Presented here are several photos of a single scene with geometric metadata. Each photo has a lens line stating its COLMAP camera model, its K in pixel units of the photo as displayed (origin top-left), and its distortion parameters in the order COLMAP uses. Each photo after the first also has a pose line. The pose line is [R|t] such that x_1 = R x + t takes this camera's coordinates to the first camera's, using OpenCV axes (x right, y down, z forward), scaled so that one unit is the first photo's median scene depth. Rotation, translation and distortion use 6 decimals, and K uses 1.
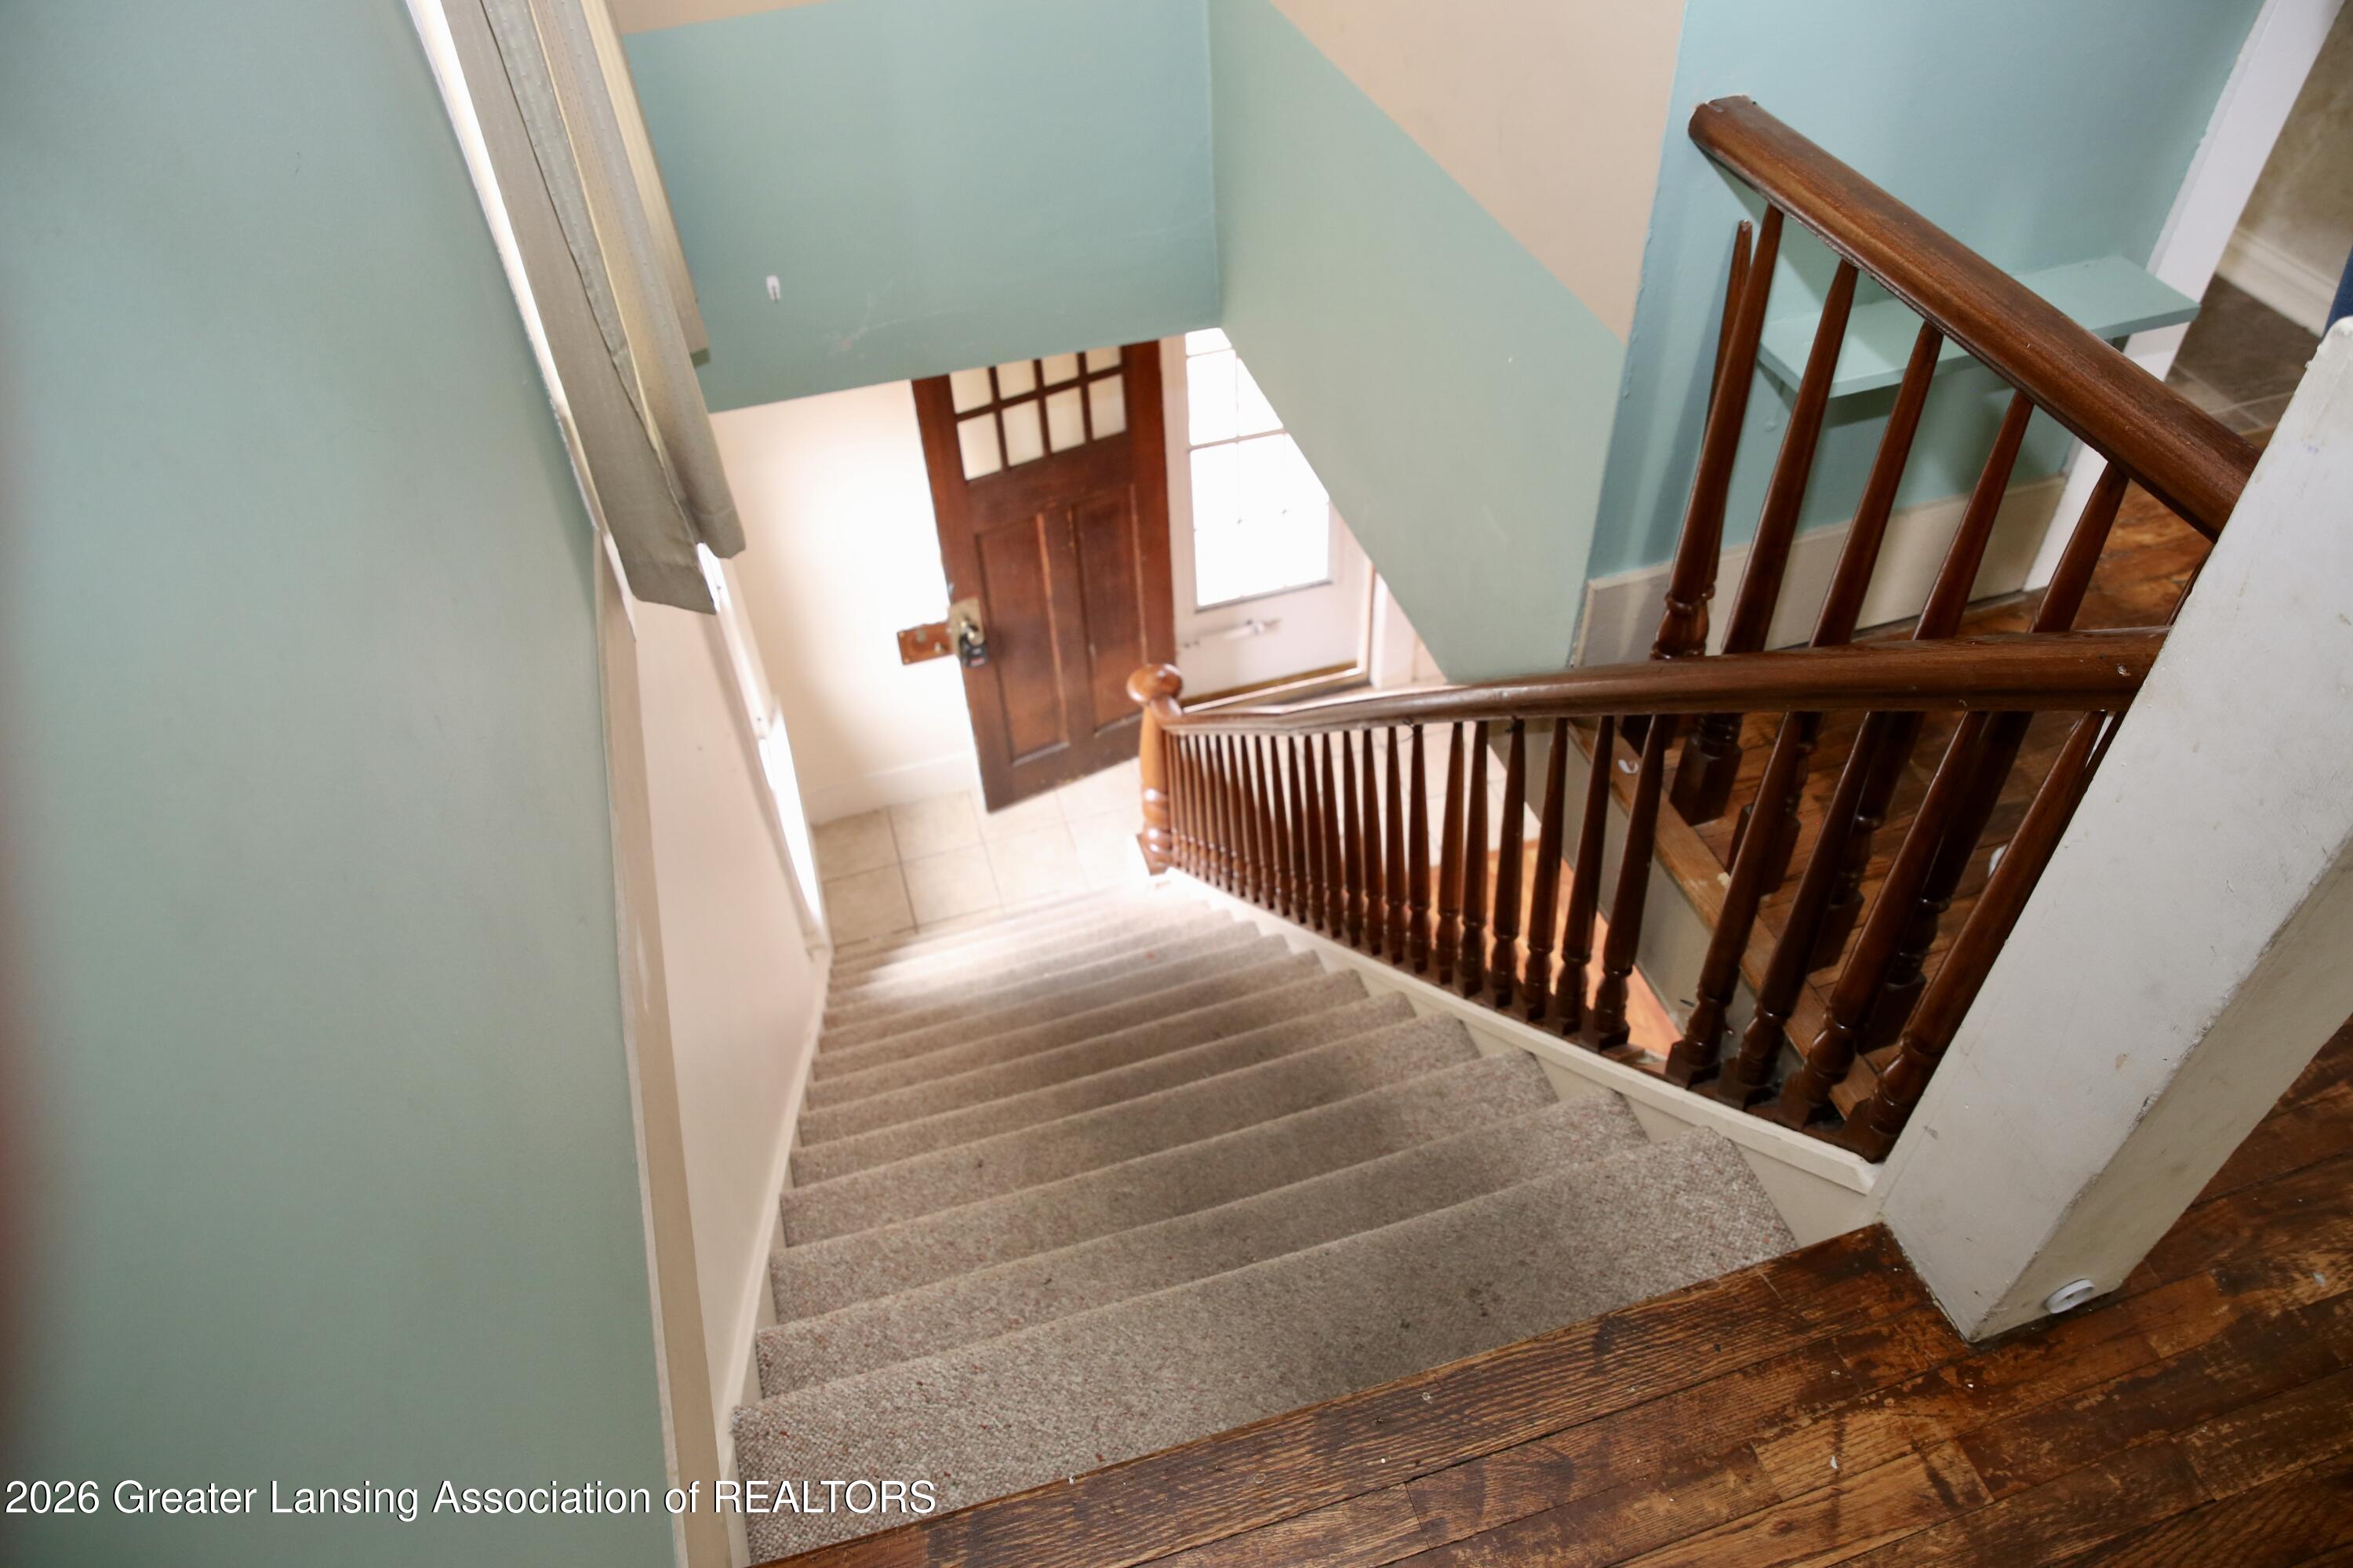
lens RADIAL K [[1574.0, 0, 1170.1], [0, 1574.0, 776.3], [0, 0, 1]] dist [-0.065569, -0.001388]
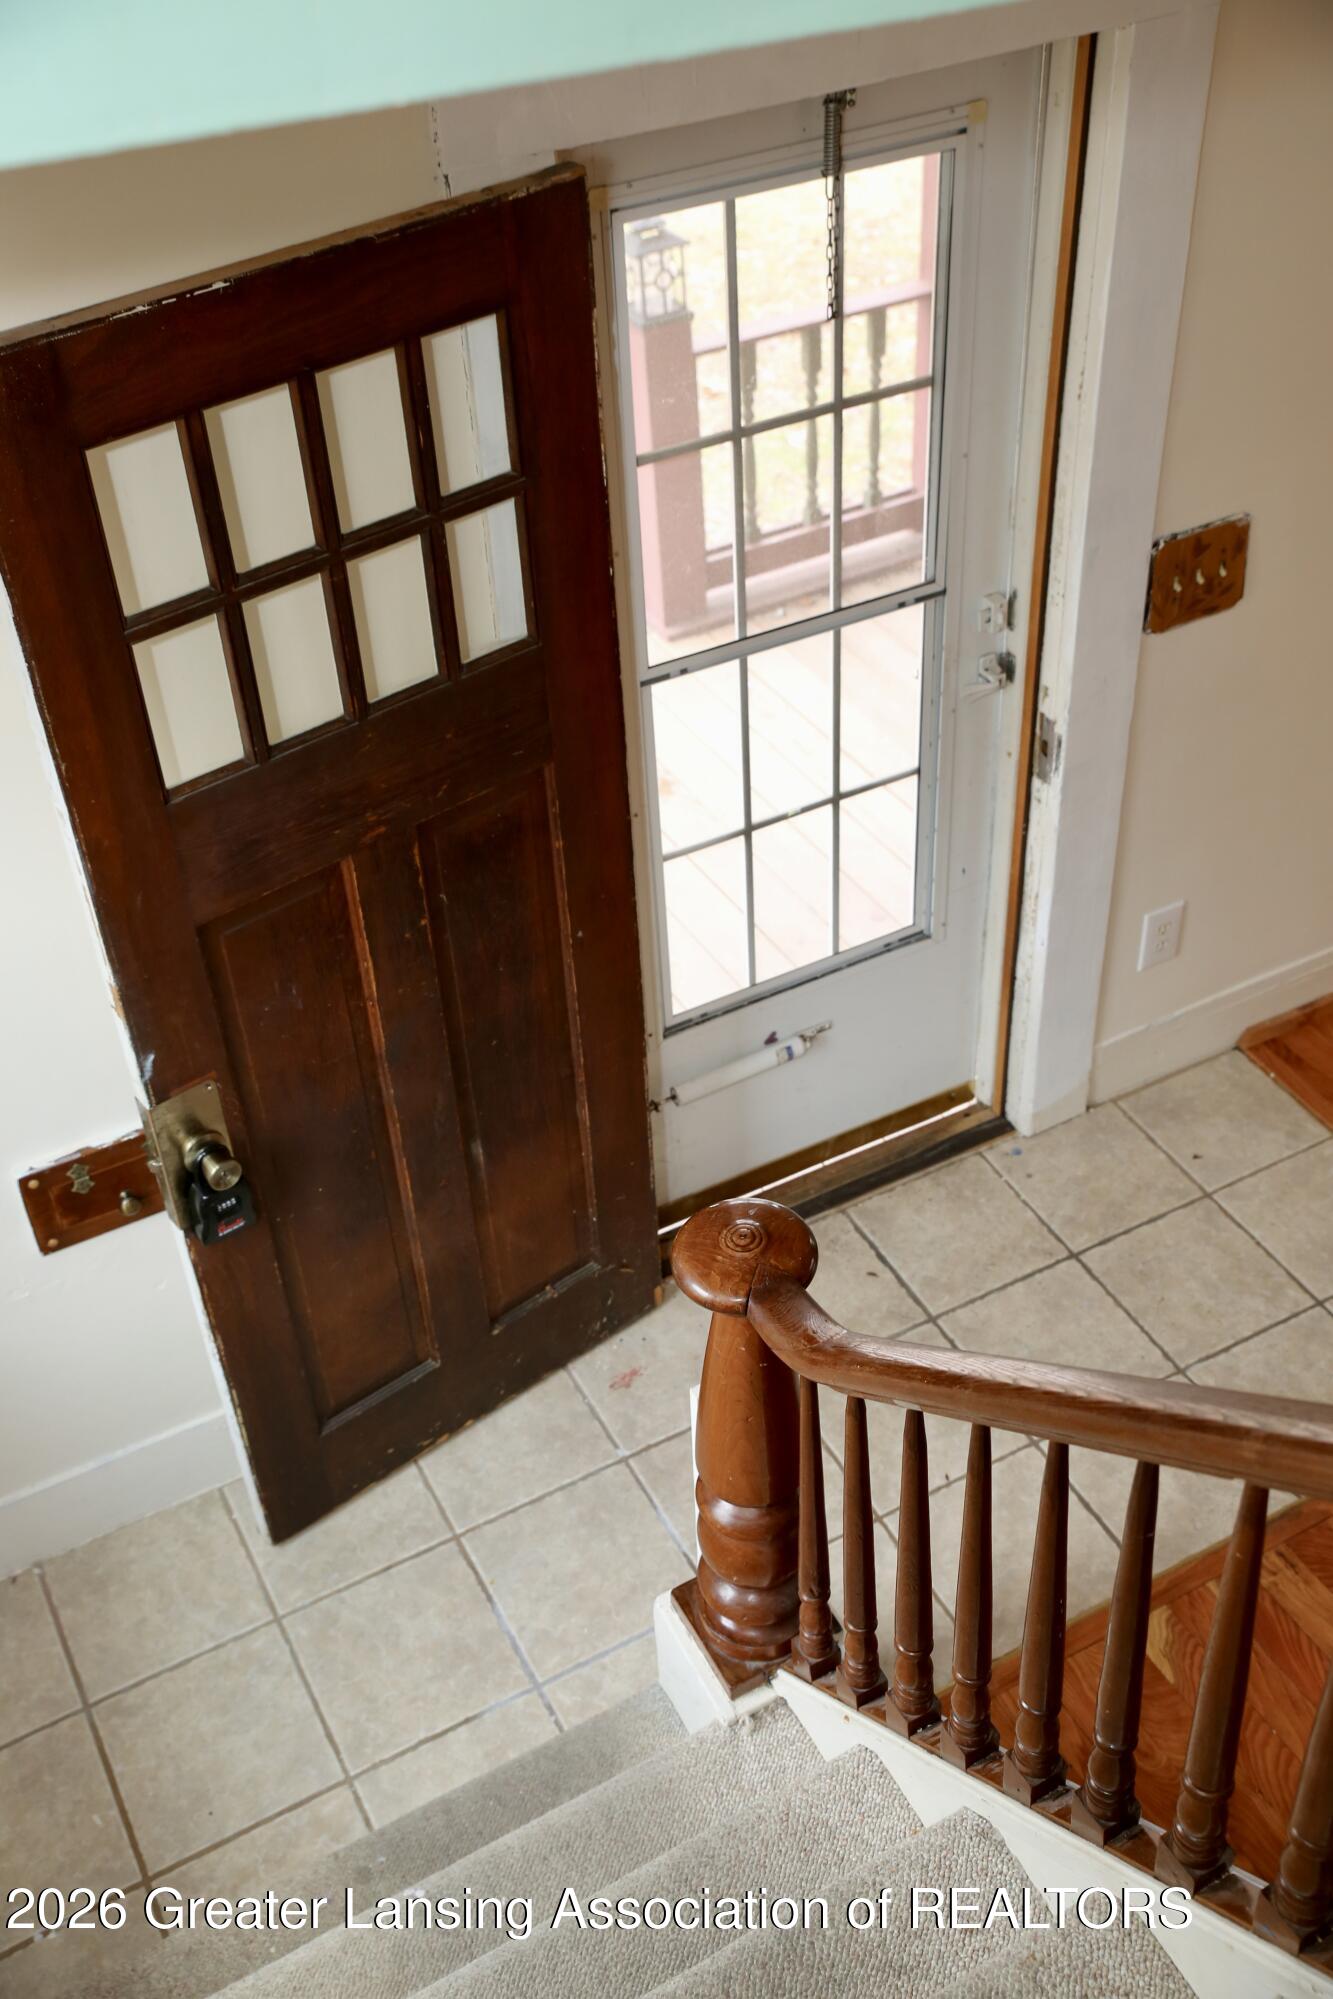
lens RADIAL K [[2109.2, 0, 673.4], [0, 2109.2, 1010.3], [0, 0, 1]] dist [0.009589, 0.000000]
pose [[0.980207, -0.129438, 0.149802, -0.084814], [0.142275, 0.986720, -0.078365, -0.069741], [-0.137669, 0.098127, 0.985606, 0.431562]]
